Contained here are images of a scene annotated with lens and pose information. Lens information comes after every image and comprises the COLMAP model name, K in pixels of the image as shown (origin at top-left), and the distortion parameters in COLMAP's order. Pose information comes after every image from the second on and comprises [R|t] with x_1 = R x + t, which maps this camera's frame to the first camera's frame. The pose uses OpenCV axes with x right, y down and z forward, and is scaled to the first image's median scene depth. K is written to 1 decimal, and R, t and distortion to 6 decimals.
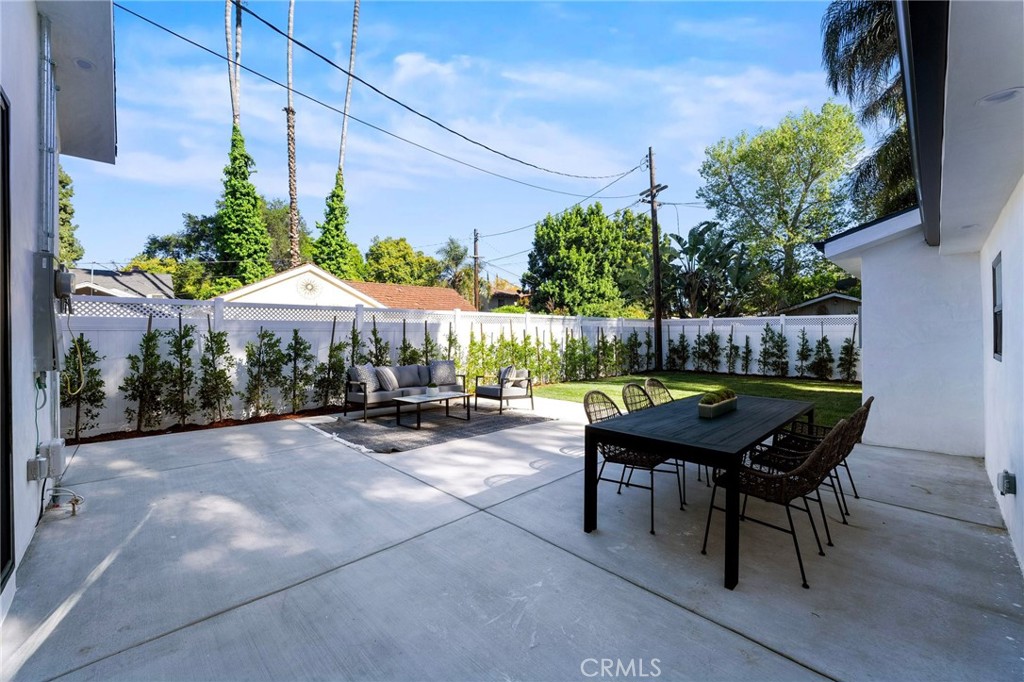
lens RADIAL K [[418.9, 0, 516.6], [0, 418.9, 332.9], [0, 0, 1]] dist [-0.013065, 0.000751]
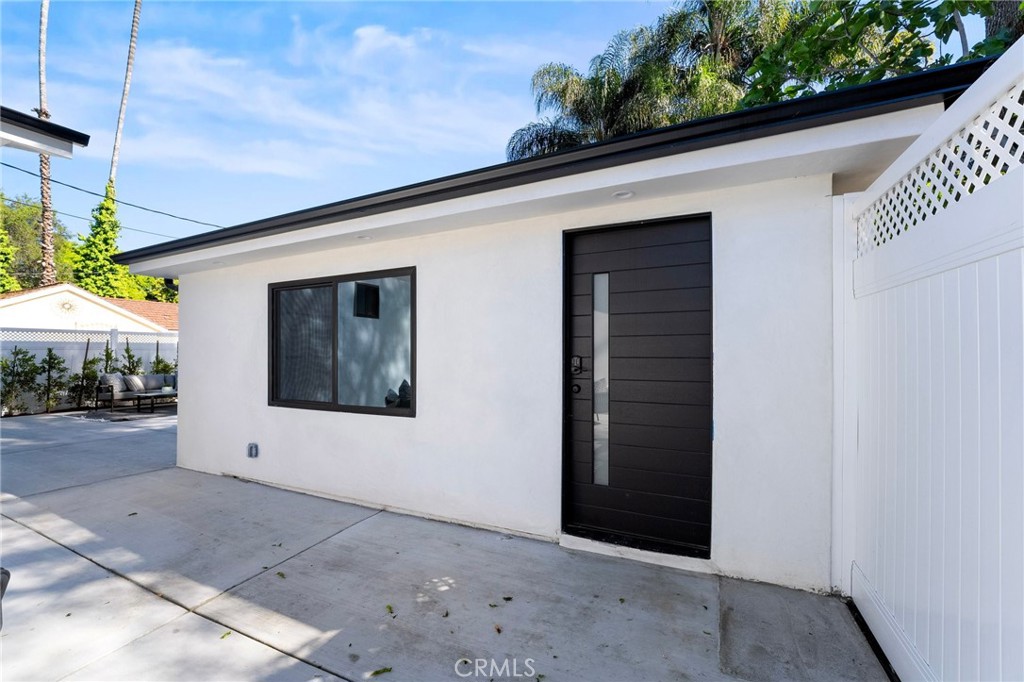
lens RADIAL K [[418.9, 0, 514.9], [0, 418.9, 348.5], [0, 0, 1]] dist [-0.013065, 0.000751]
pose [[0.935234, 0.006569, 0.353969, 0.351612], [-0.003276, 0.999946, -0.009901, 0.001322], [-0.354015, 0.008100, 0.935205, -0.677970]]
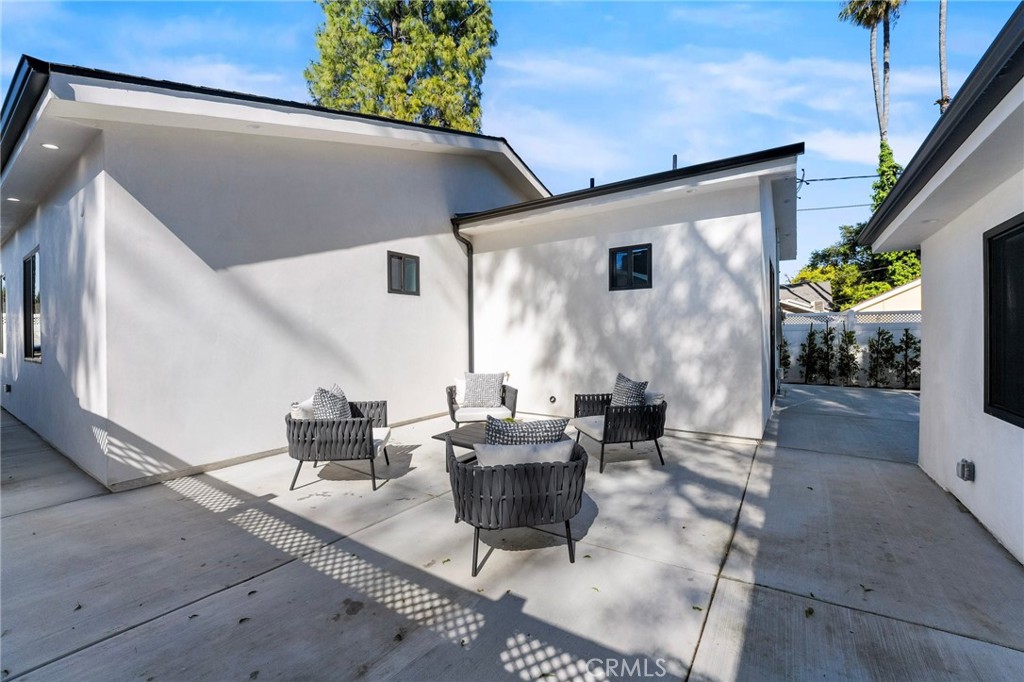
lens RADIAL K [[418.9, 0, 513.1], [0, 418.9, 337.1], [0, 0, 1]] dist [-0.013065, 0.000751]
pose [[0.218452, 0.006334, -0.975827, 0.501091], [0.007657, 0.999937, 0.008205, -0.001265], [0.975818, -0.009264, 0.218390, -0.553181]]
